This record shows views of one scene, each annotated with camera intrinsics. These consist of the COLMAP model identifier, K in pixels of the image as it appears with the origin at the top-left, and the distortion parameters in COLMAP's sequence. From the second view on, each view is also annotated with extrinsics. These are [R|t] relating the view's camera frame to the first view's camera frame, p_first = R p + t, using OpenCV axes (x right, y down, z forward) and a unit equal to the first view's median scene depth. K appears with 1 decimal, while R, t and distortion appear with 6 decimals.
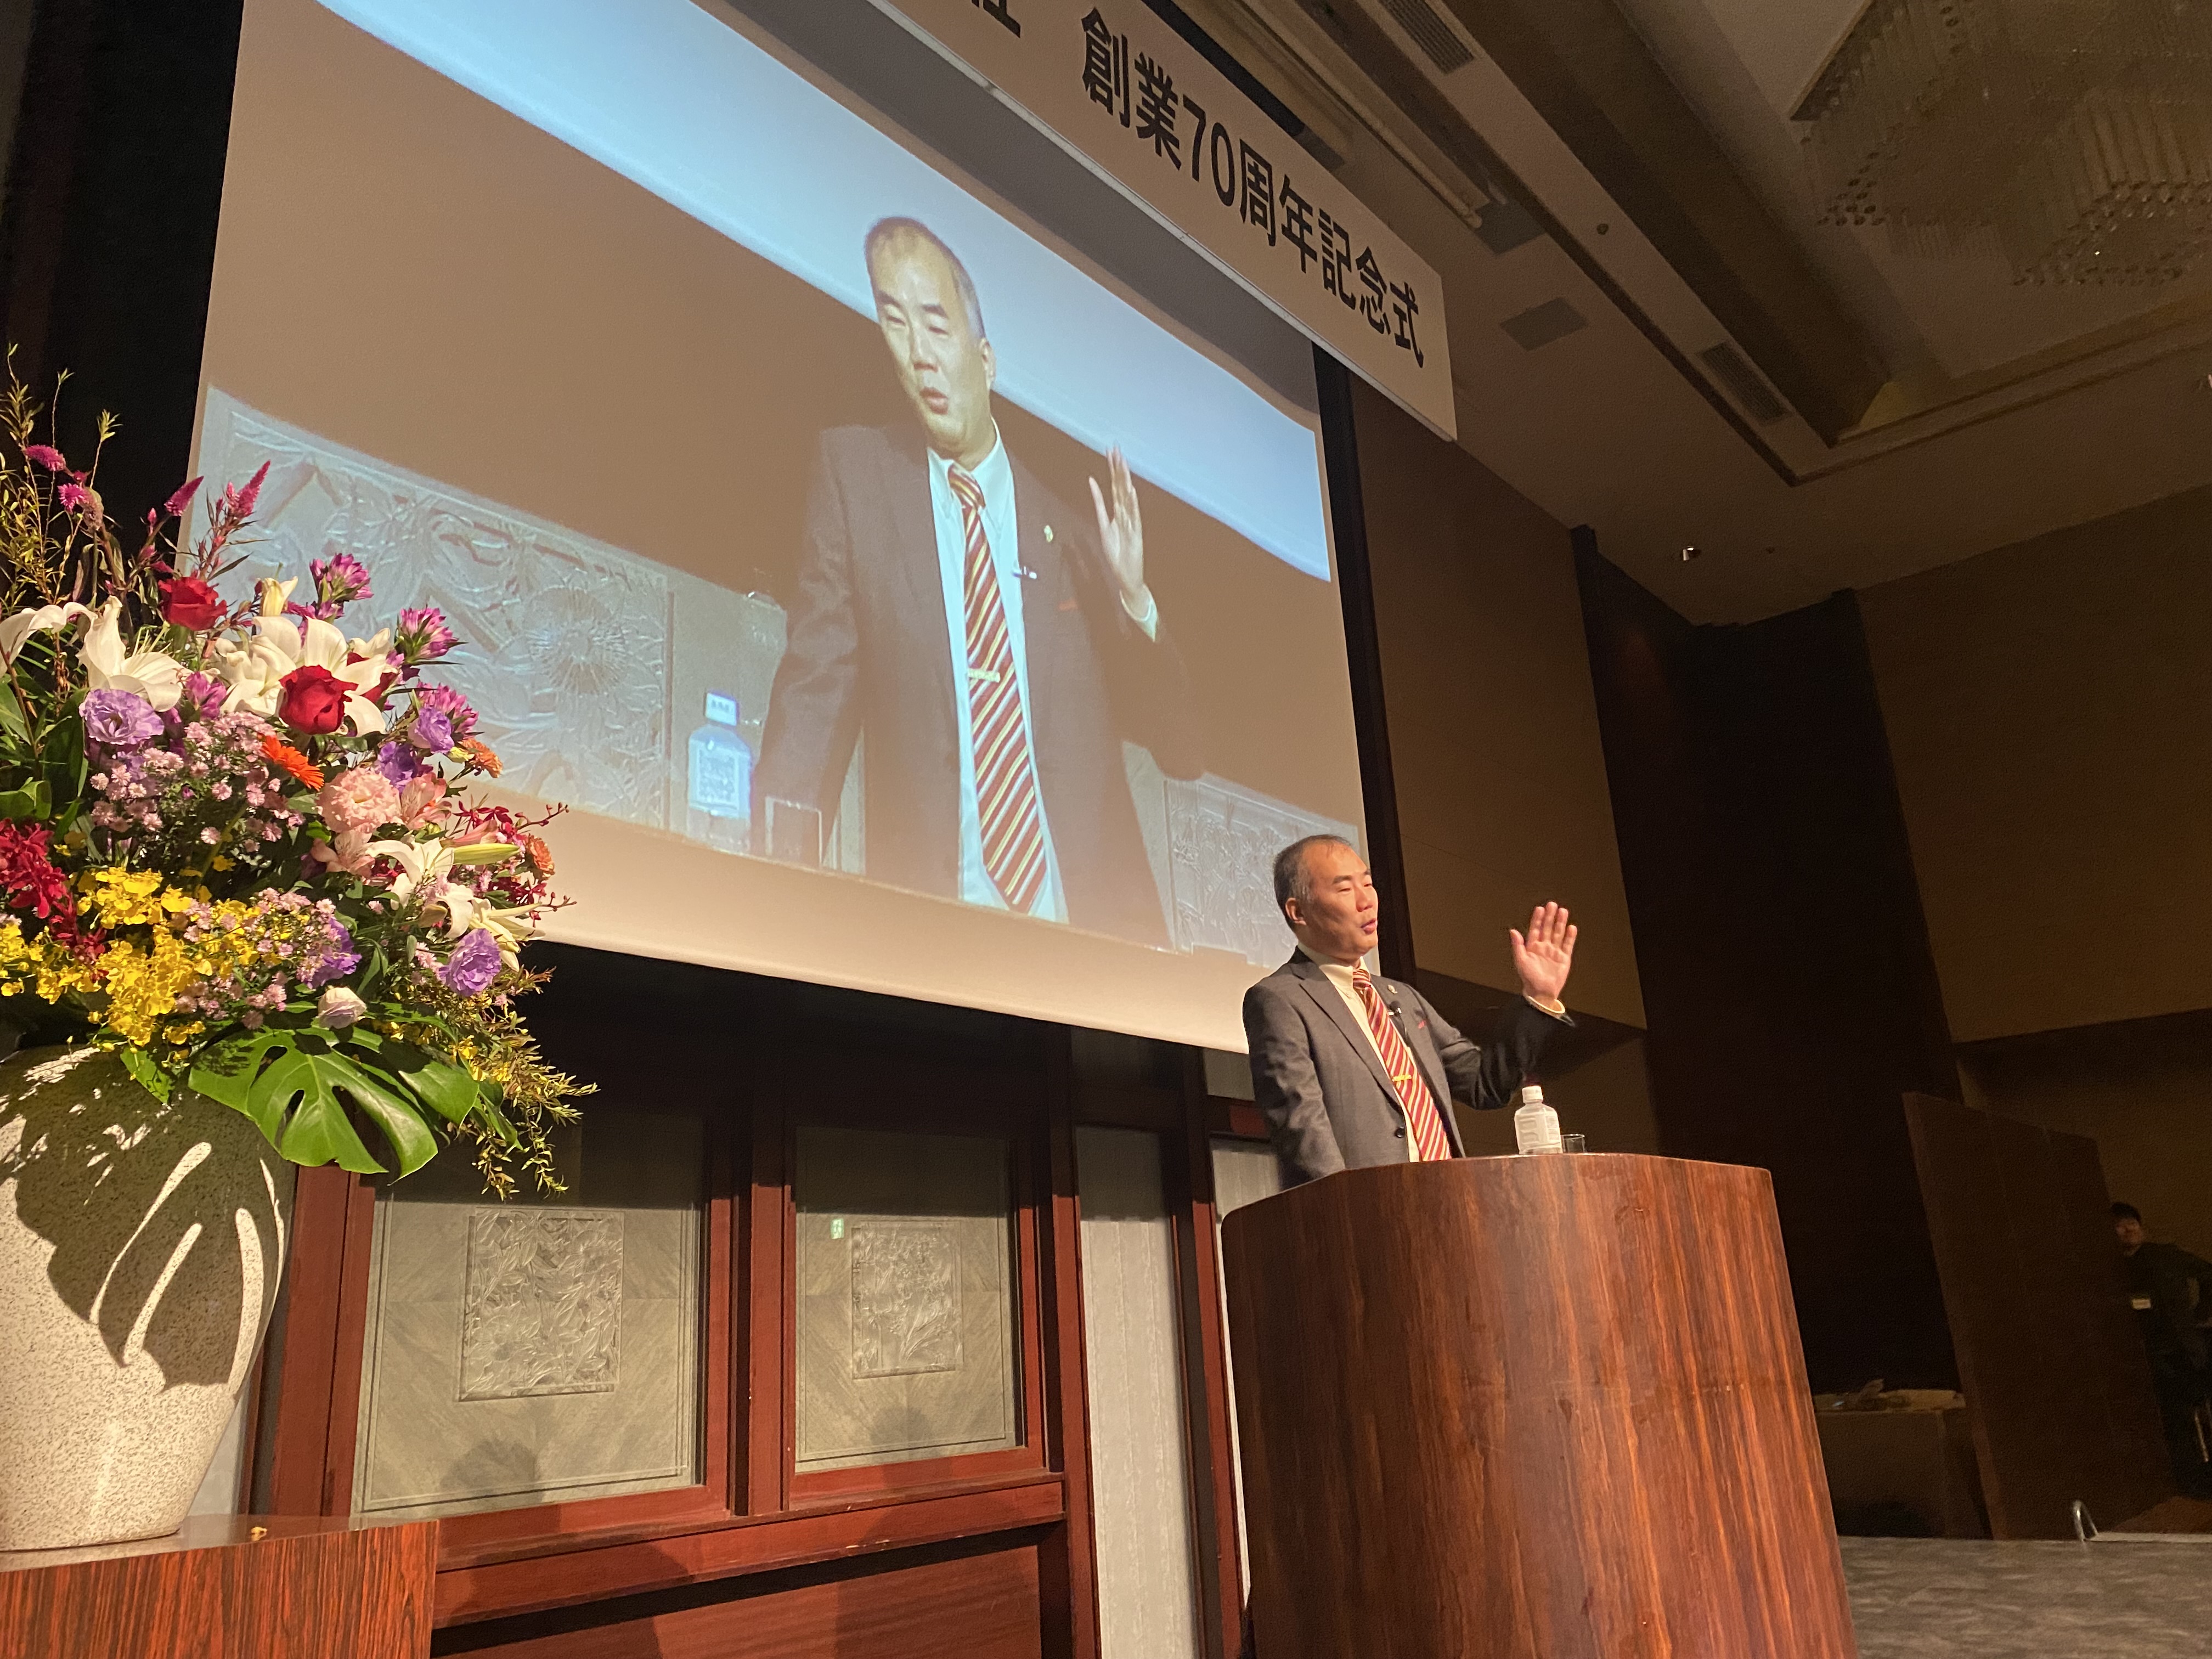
lens RADIAL K [[1672.2, 0, 1113.2], [0, 1672.2, 826.3], [0, 0, 1]] dist [-0.056214, -0.004689]
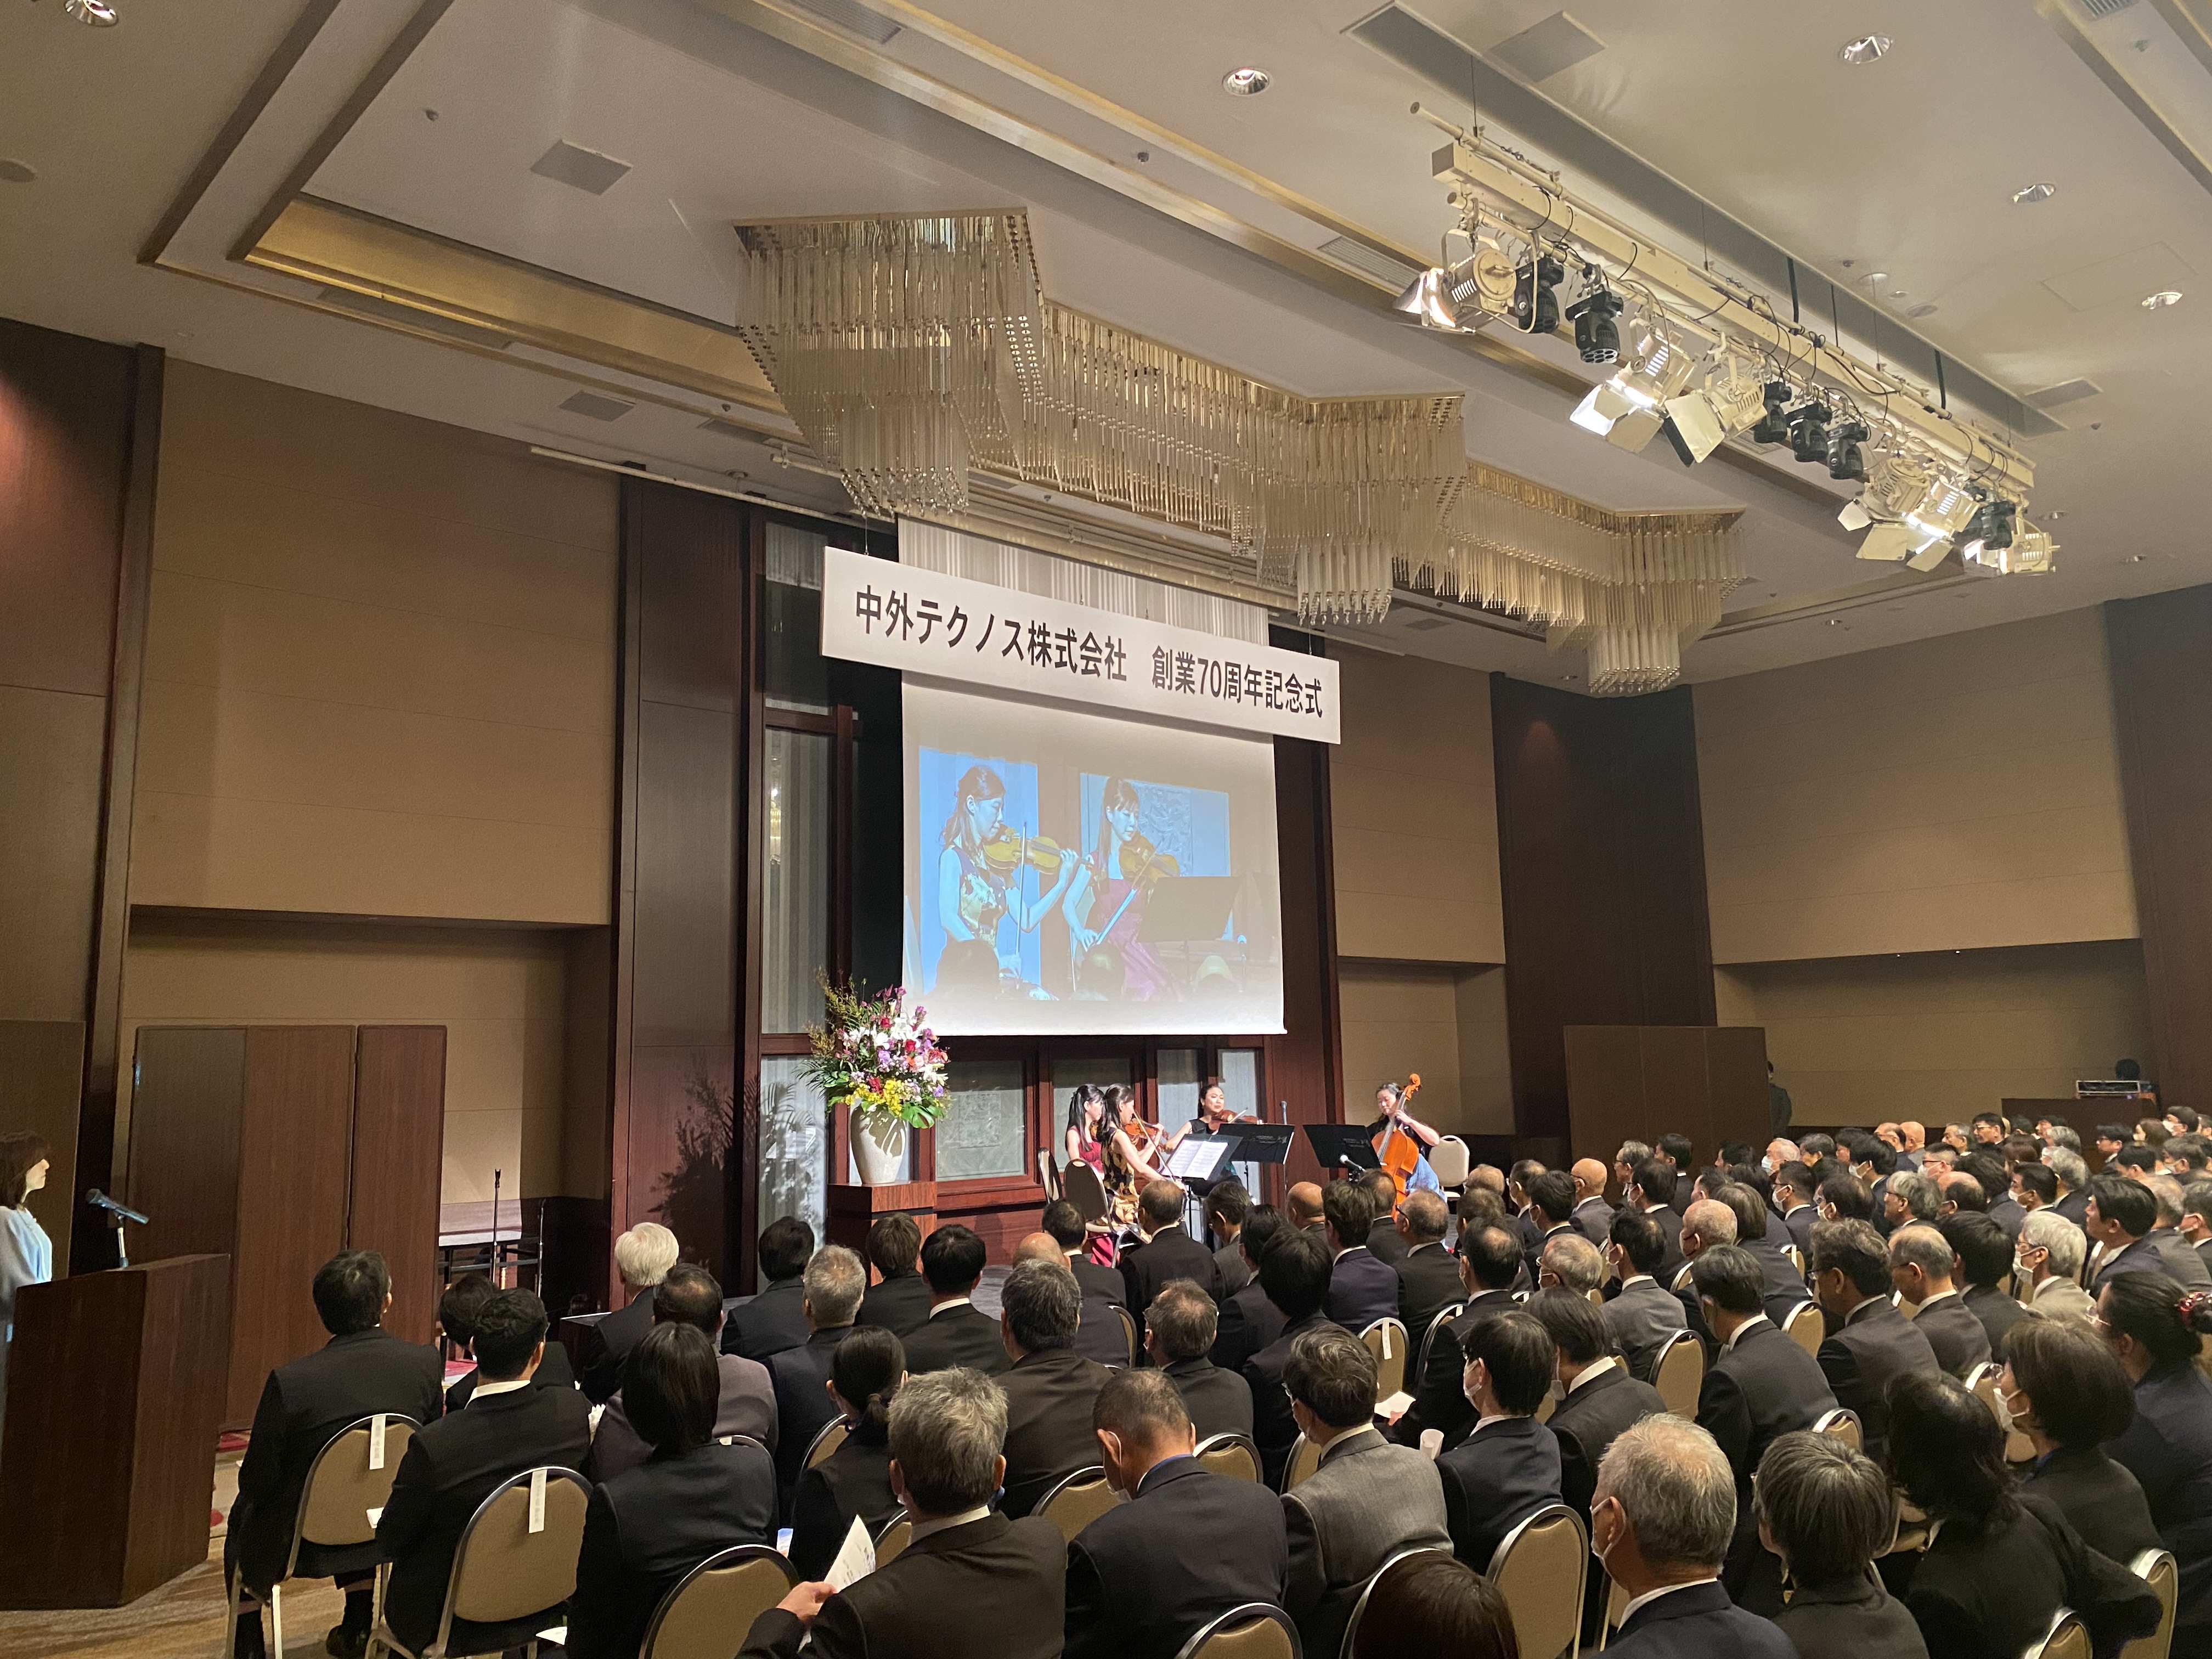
lens RADIAL K [[1672.2, 0, 1102.5], [0, 1672.2, 824.7], [0, 0, 1]] dist [-0.056214, -0.004689]
pose [[0.987358, 0.015286, -0.157767, 0.313608], [0.011096, 0.986231, 0.165002, -0.632248], [0.158117, -0.164666, 0.973593, -1.588081]]
